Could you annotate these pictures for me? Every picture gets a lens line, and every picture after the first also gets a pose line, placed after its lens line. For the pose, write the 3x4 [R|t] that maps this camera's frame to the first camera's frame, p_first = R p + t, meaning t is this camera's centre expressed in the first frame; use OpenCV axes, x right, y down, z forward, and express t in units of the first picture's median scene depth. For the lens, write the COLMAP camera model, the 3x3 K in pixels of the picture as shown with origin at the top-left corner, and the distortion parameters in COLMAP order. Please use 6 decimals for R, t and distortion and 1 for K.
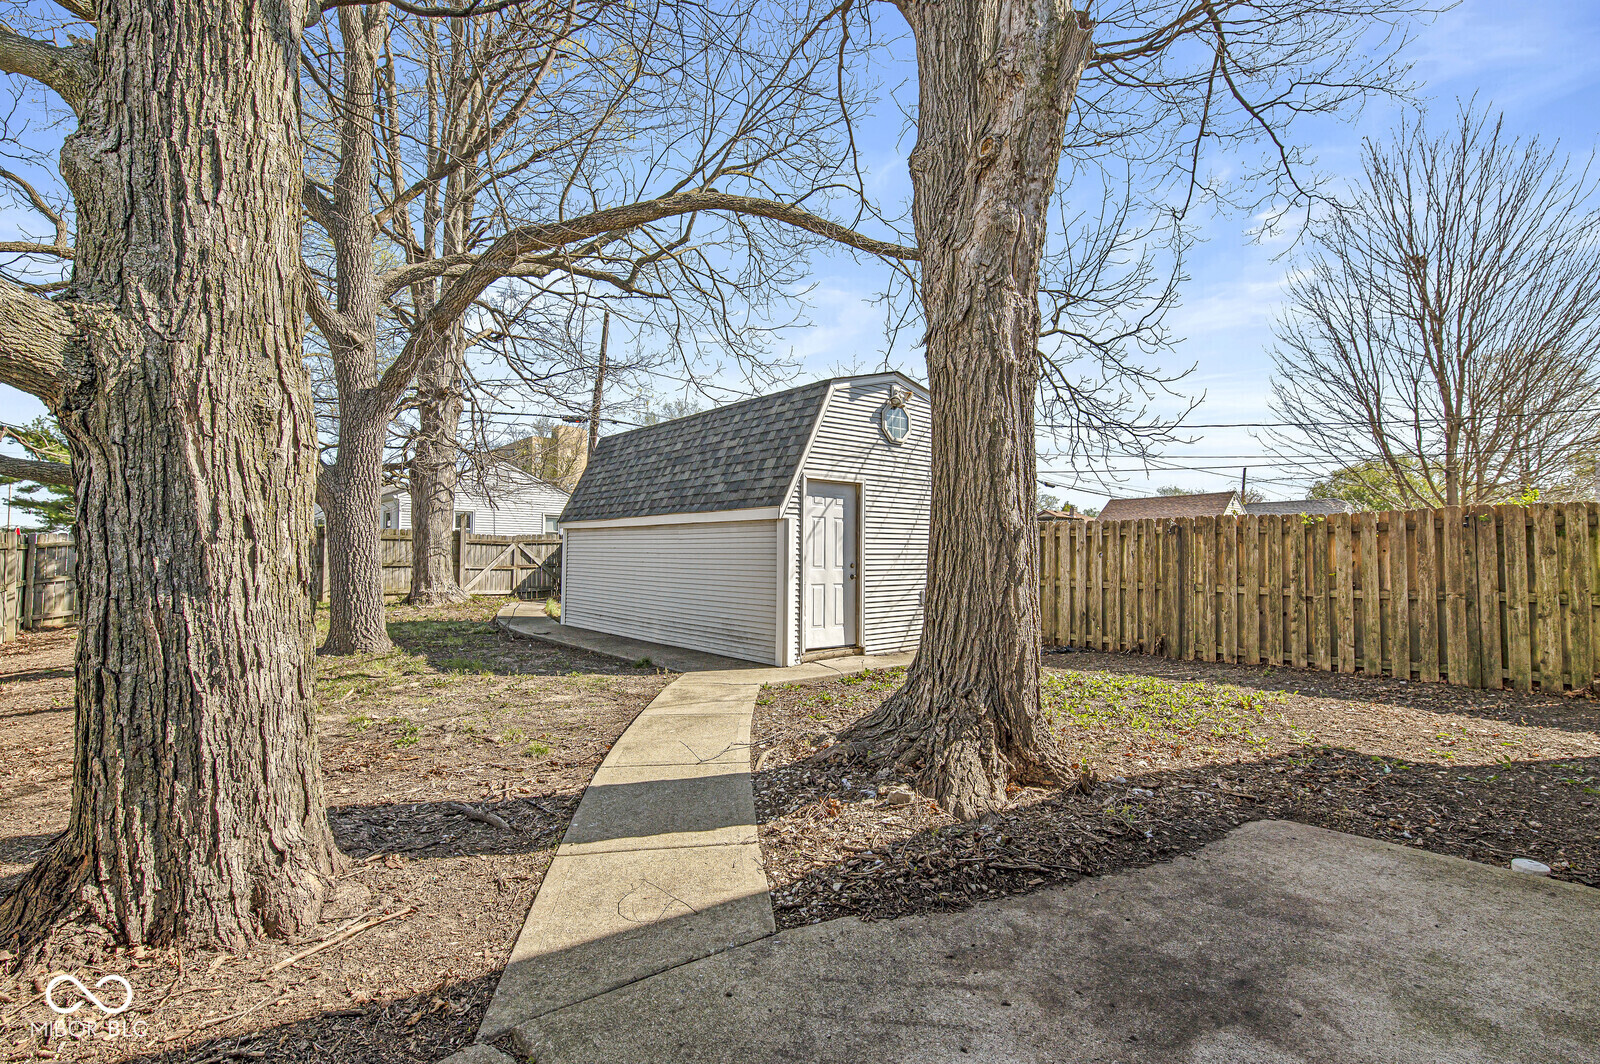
lens RADIAL K [[749.8, 0, 801.8], [0, 749.8, 526.8], [0, 0, 1]] dist [-0.004539, -0.000652]
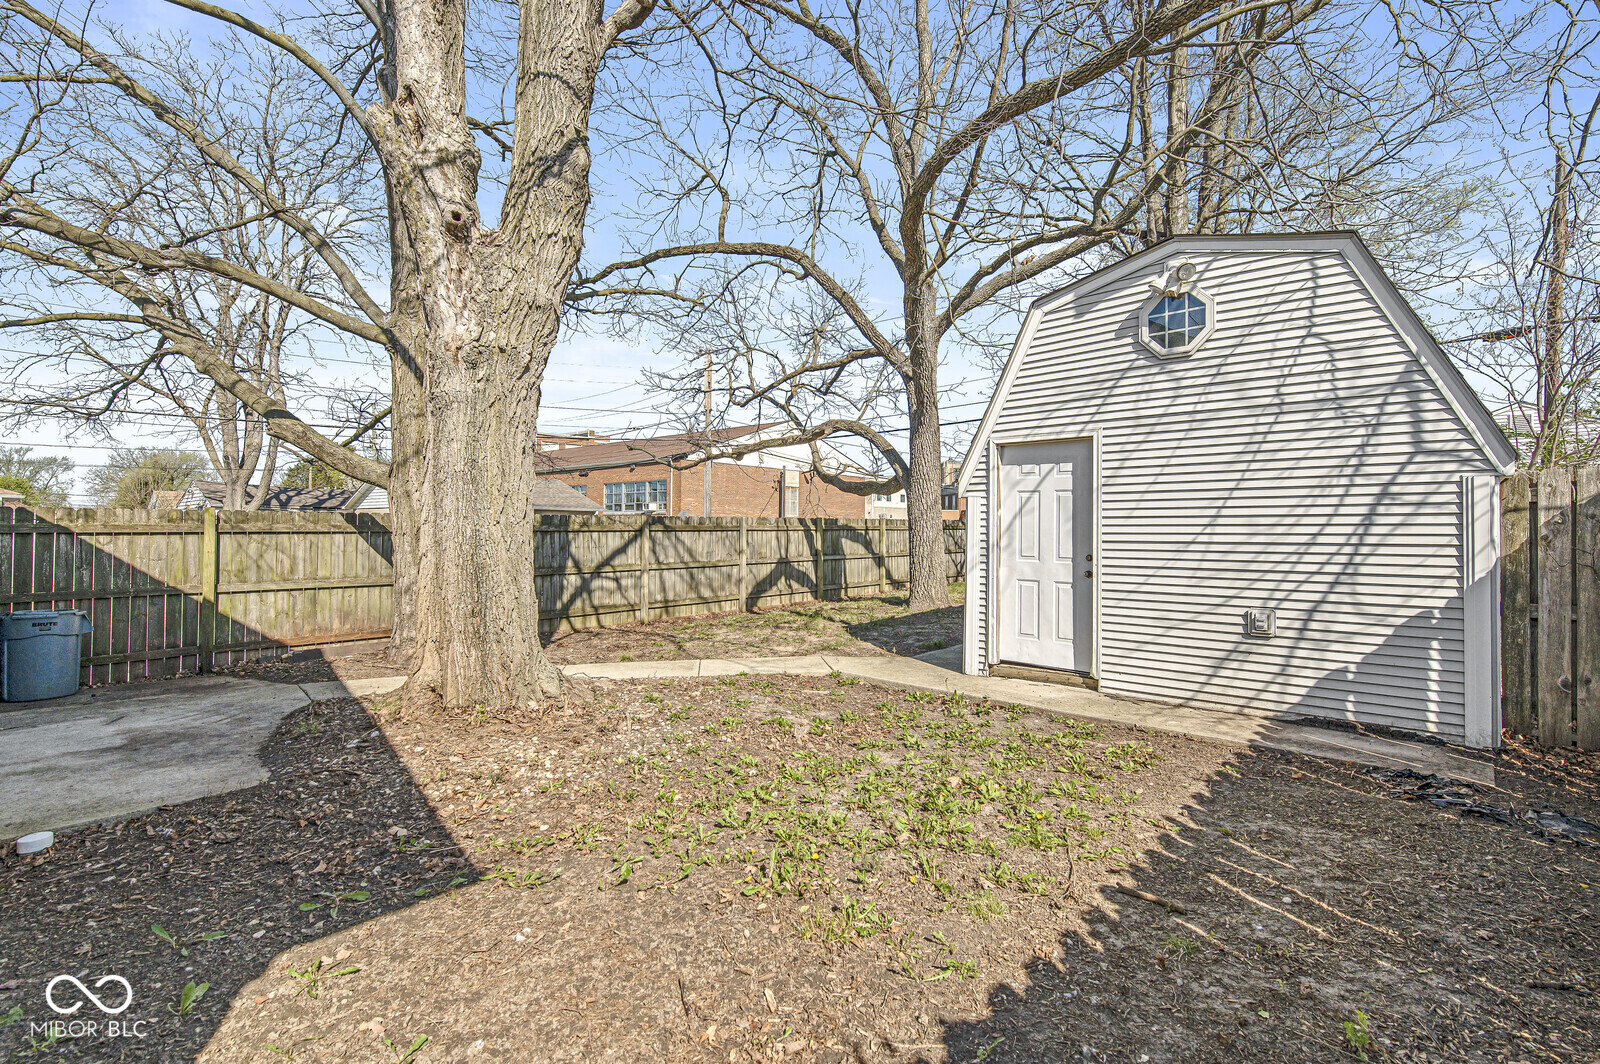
lens RADIAL K [[749.8, 0, 800.4], [0, 749.8, 530.3], [0, 0, 1]] dist [-0.004539, -0.000652]
pose [[0.106279, 0.005438, -0.994321, 0.742043], [0.038476, 0.999214, 0.009577, 0.009945], [0.993592, -0.039275, 0.105987, 0.686630]]
